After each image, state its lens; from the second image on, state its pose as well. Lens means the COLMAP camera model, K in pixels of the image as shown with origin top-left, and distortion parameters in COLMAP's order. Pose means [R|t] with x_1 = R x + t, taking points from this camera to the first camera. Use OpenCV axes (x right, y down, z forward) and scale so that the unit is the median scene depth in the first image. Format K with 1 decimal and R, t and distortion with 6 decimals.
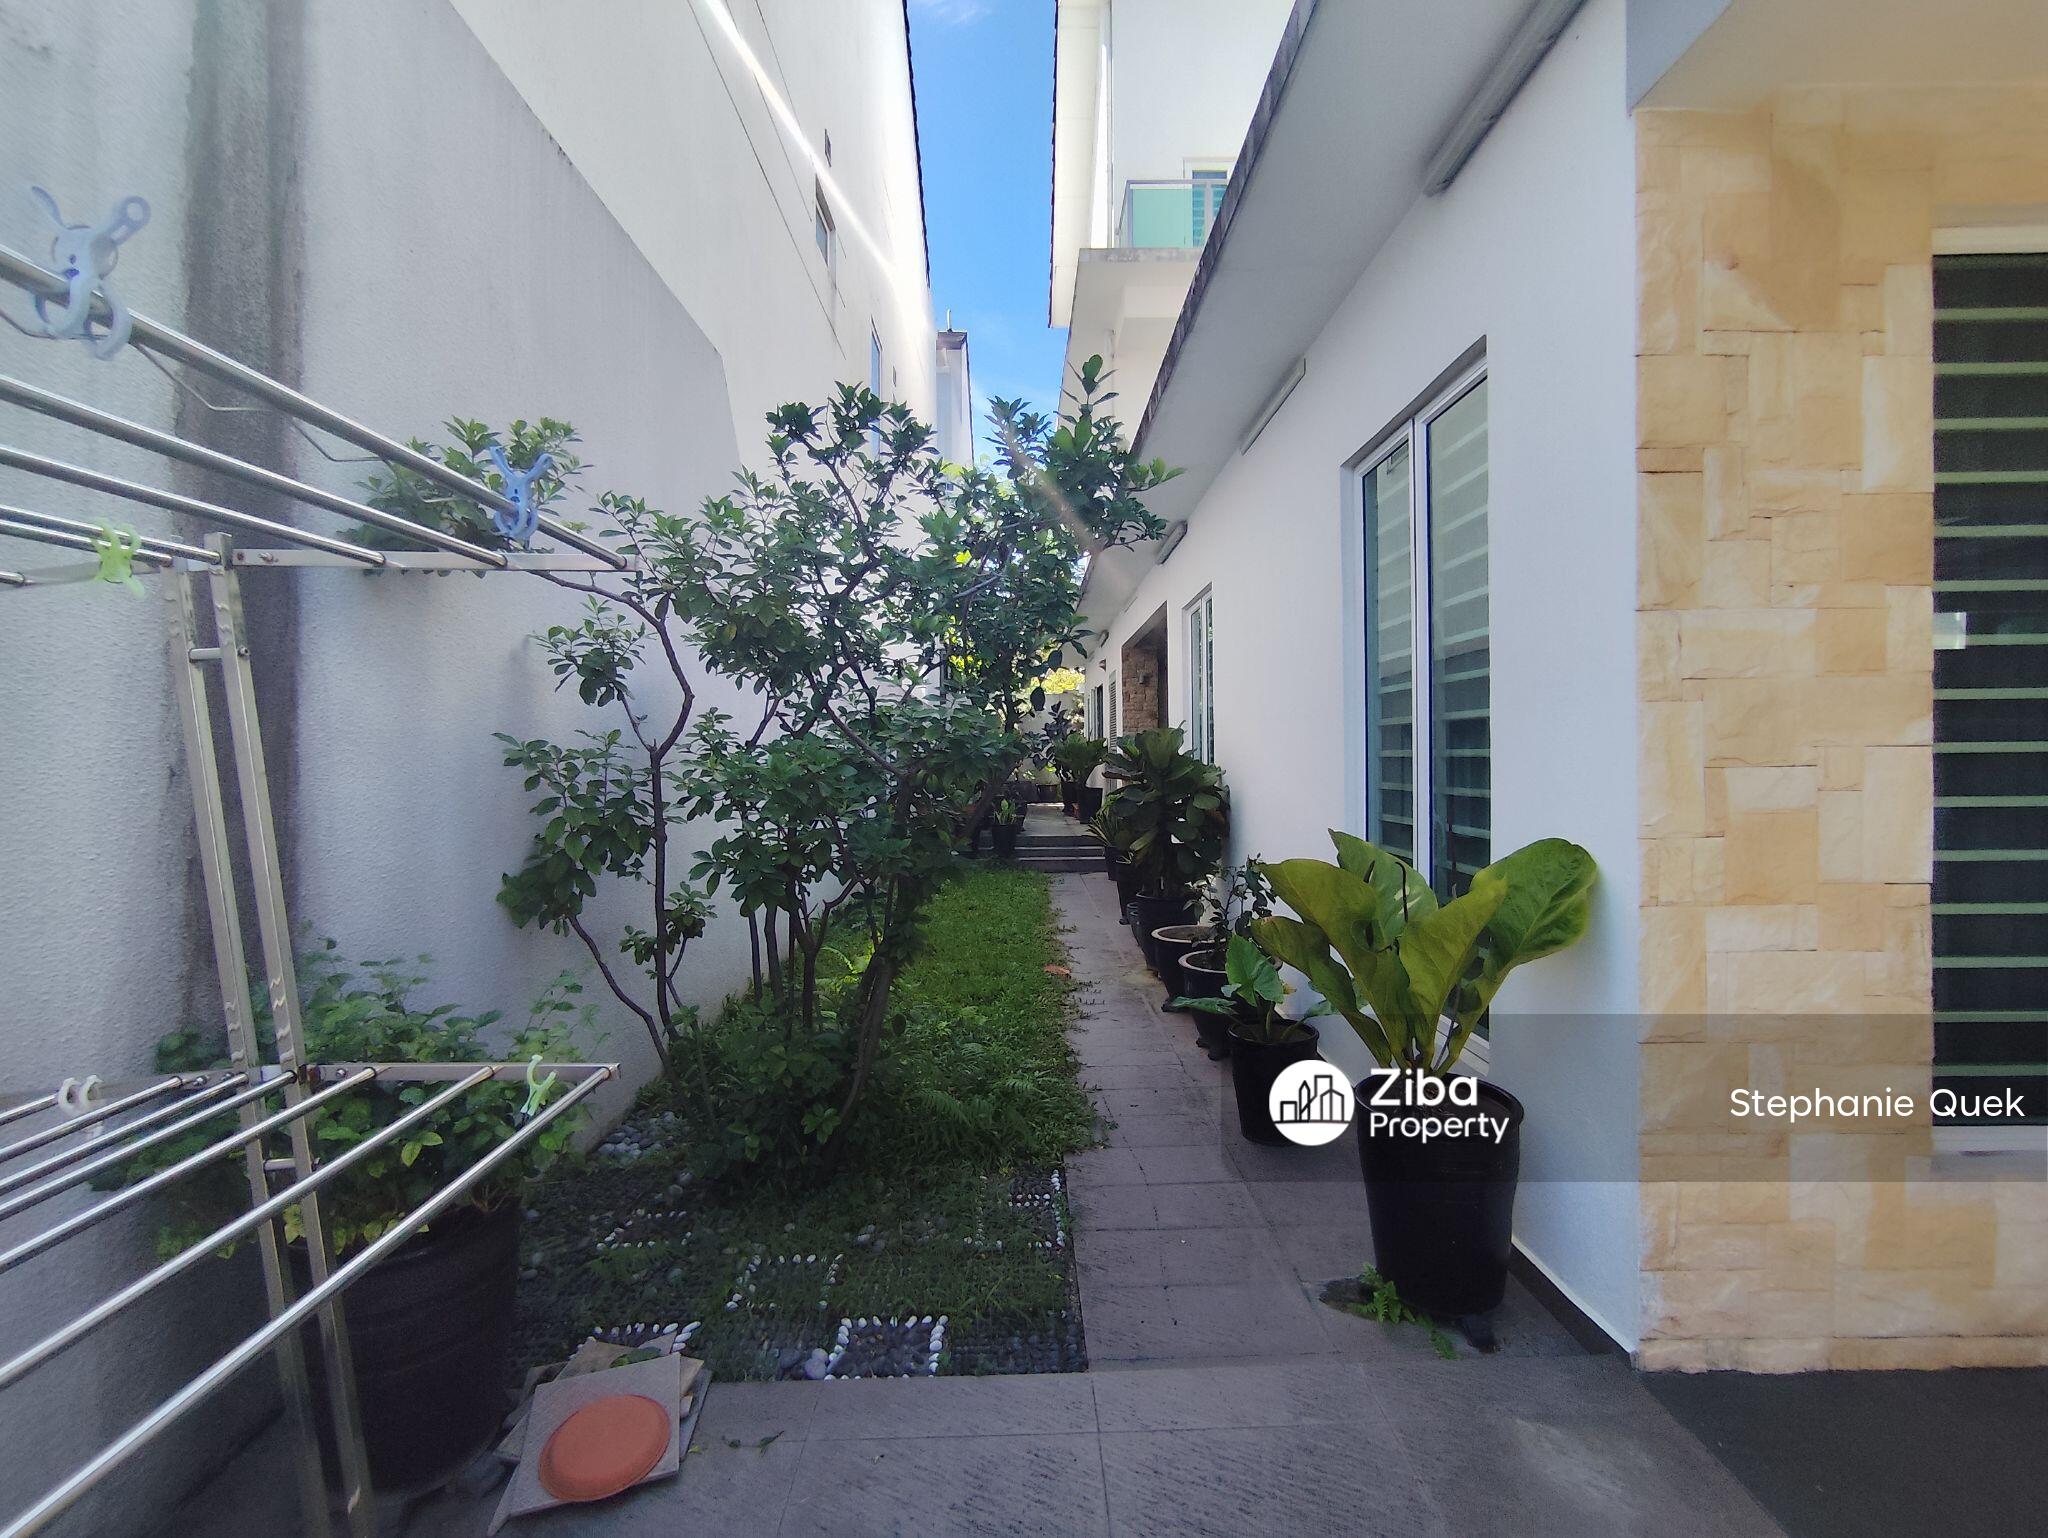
lens RADIAL K [[903.9, 0, 1024.0], [0, 903.9, 769.0], [0, 0, 1]] dist [-0.042518, 0.000167]
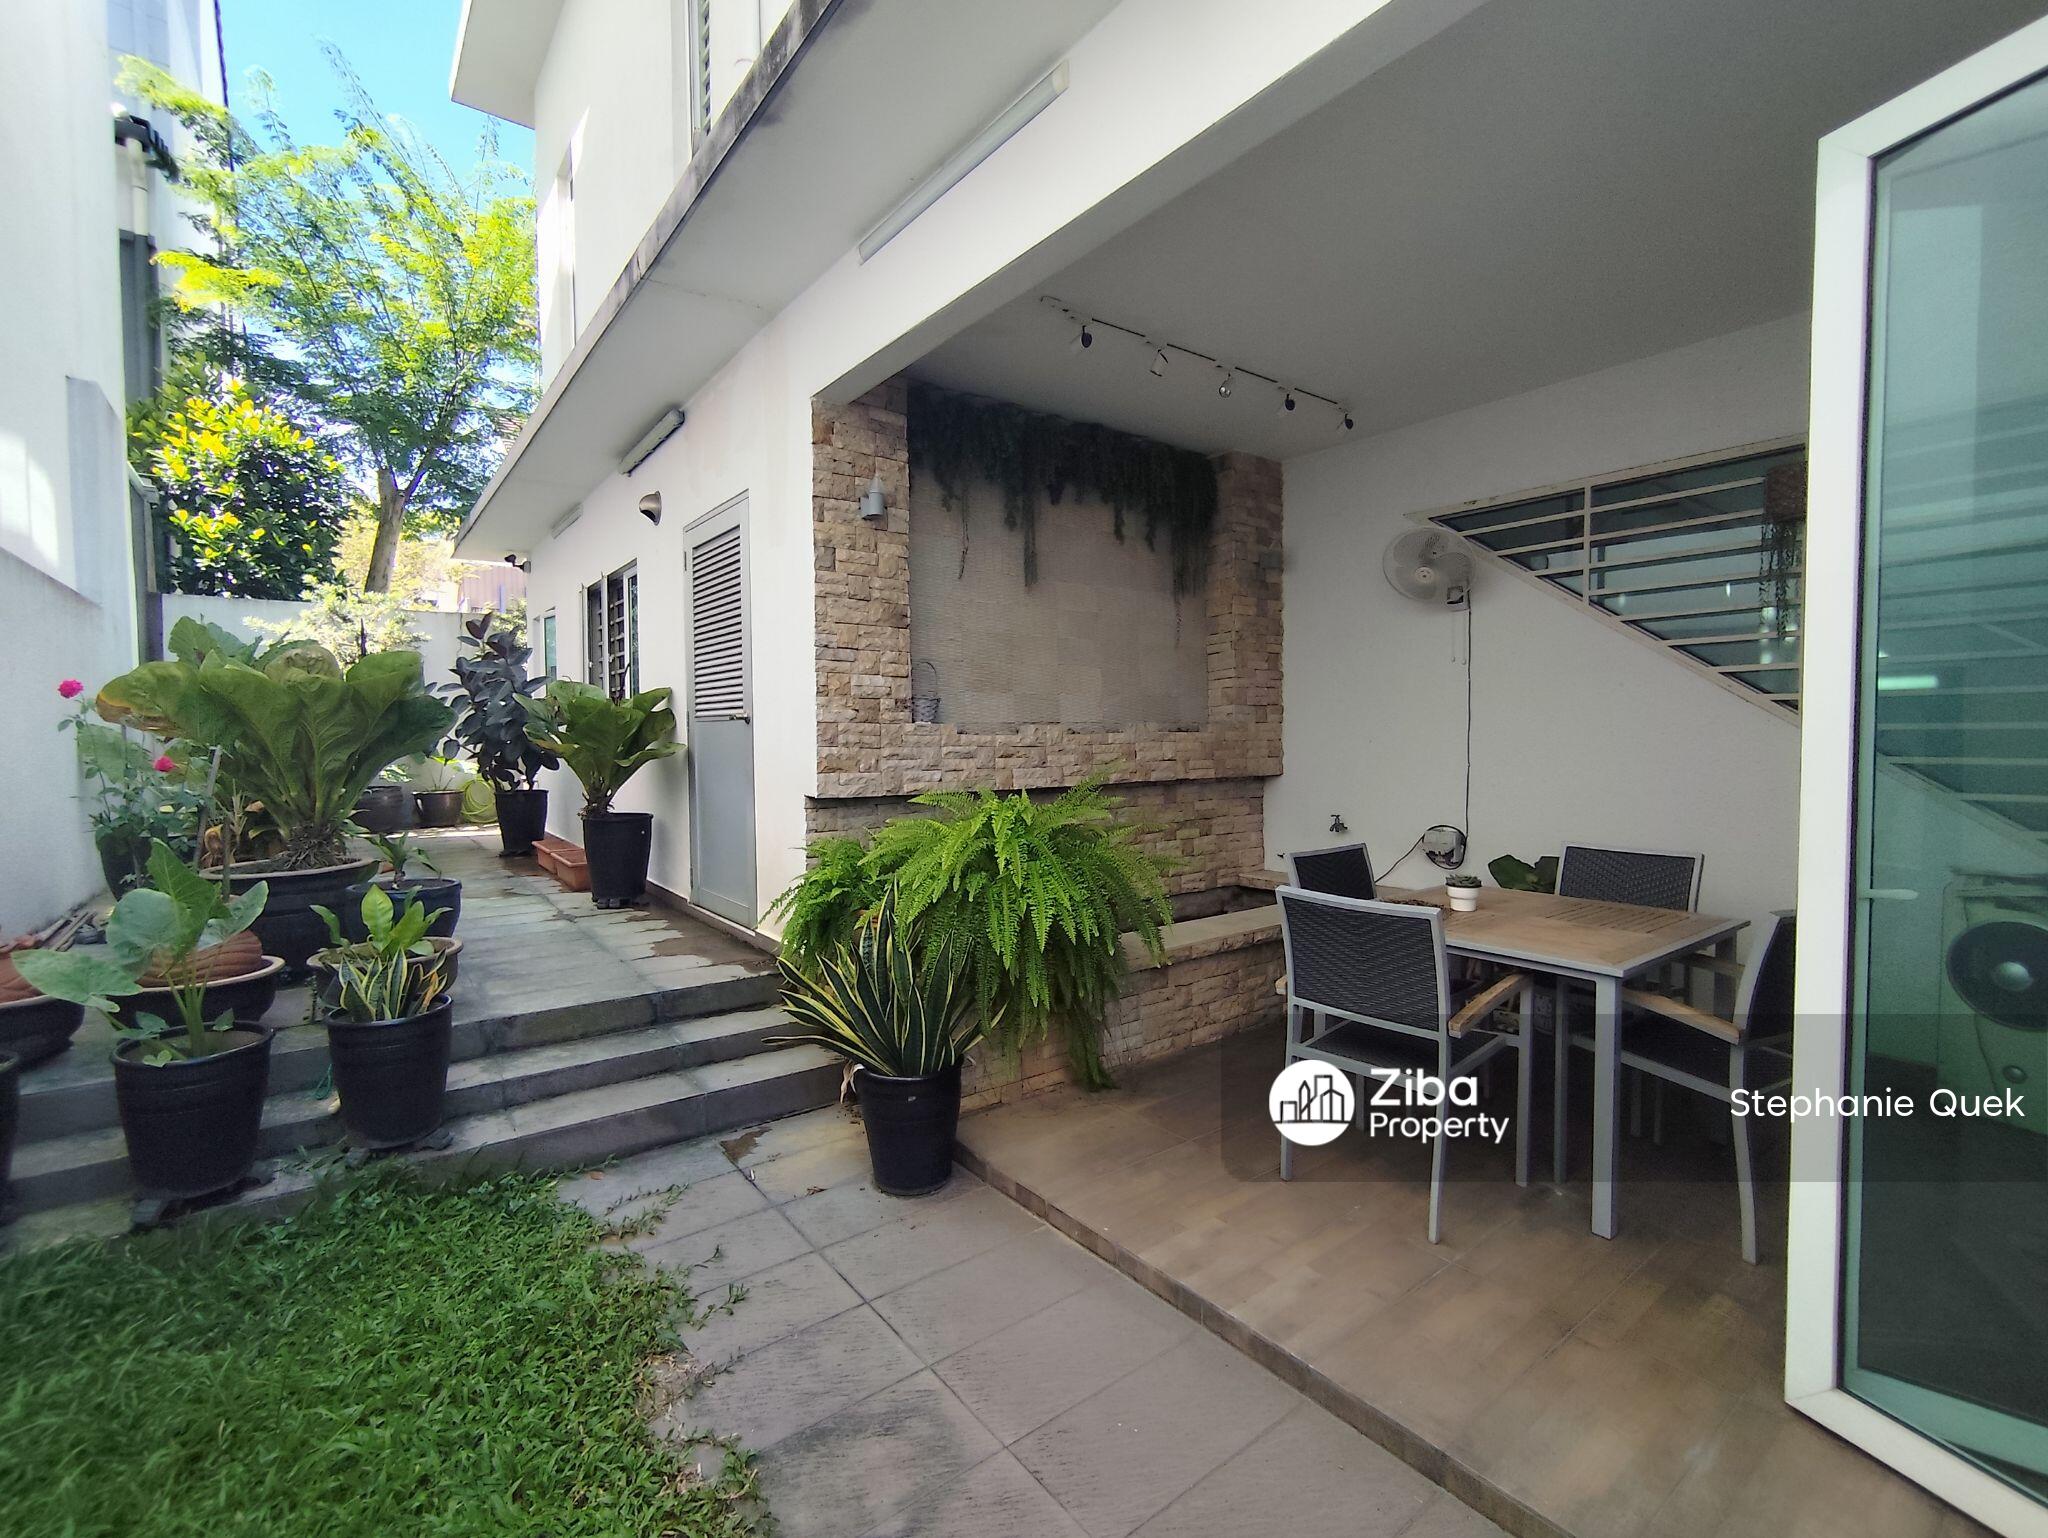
lens RADIAL K [[903.9, 0, 1024.0], [0, 903.9, 769.0], [0, 0, 1]] dist [-0.042518, 0.000167]
pose [[0.814496, -0.008748, 0.580103, -0.011158], [0.003541, 0.999943, 0.010107, -0.004067], [-0.580159, -0.006178, 0.814480, 0.483433]]
